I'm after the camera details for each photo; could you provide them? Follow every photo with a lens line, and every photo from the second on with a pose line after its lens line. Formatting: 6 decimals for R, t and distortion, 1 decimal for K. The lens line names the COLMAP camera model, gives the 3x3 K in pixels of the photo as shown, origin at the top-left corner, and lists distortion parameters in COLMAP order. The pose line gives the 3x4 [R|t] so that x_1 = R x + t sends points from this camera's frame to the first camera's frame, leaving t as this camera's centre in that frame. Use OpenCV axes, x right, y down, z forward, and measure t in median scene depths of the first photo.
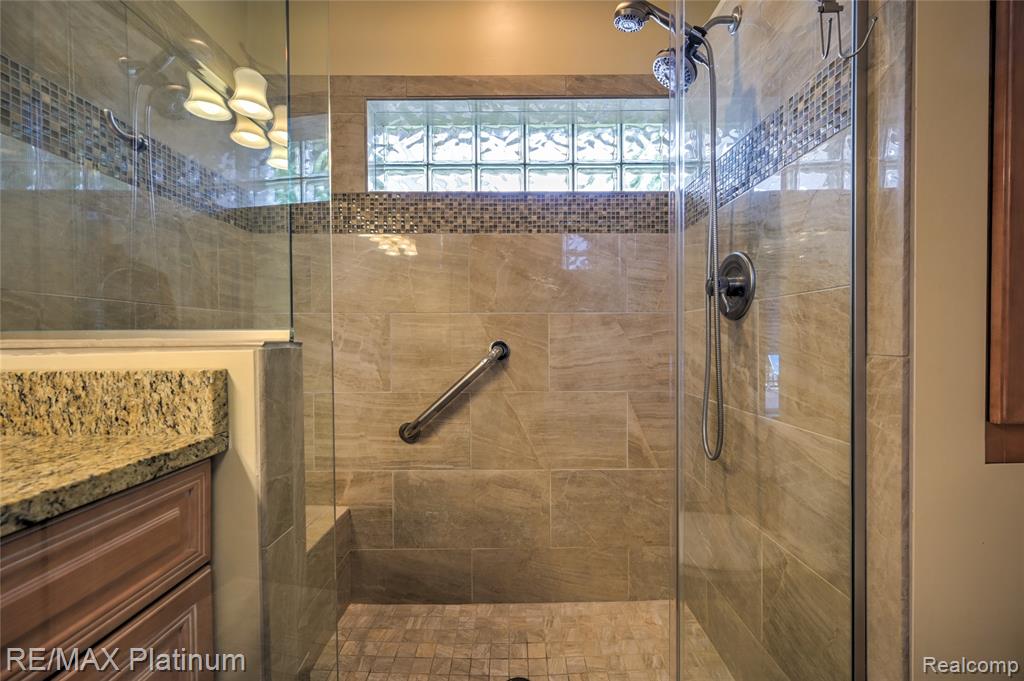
lens RADIAL K [[399.7, 0, 516.0], [0, 399.7, 345.6], [0, 0, 1]] dist [-0.001963, -0.000252]
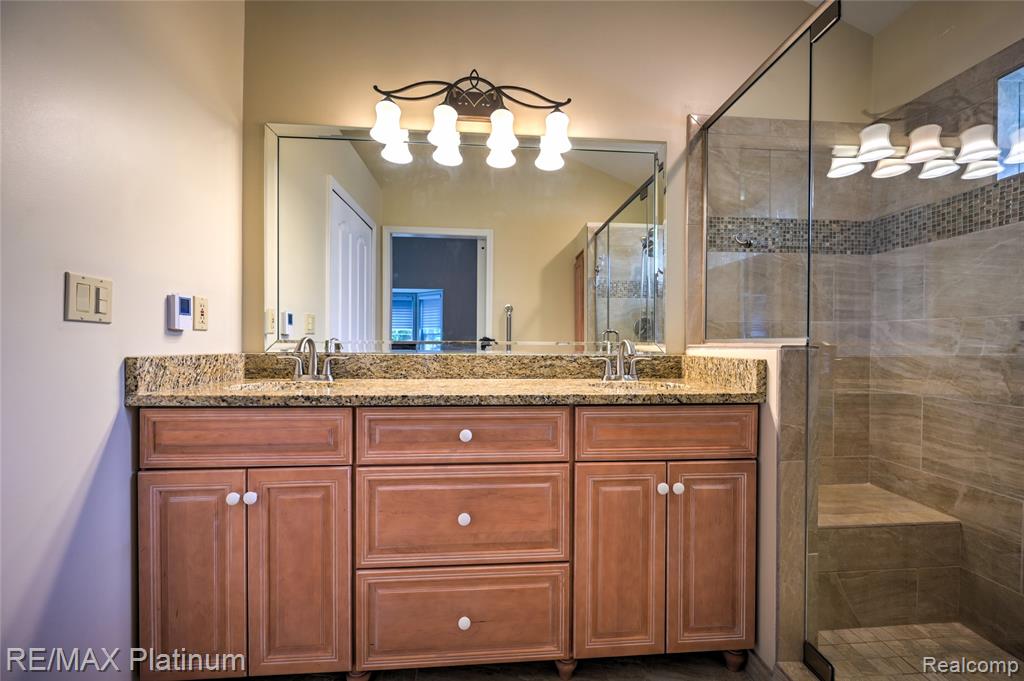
lens RADIAL K [[405.6, 0, 514.9], [0, 405.6, 344.4], [0, 0, 1]] dist [-0.000801, -0.000033]
pose [[0.062889, 0.010559, -0.997965, 0.481060], [-0.021732, 0.999721, 0.009208, -0.002005], [0.997784, 0.021109, 0.063101, -0.131747]]
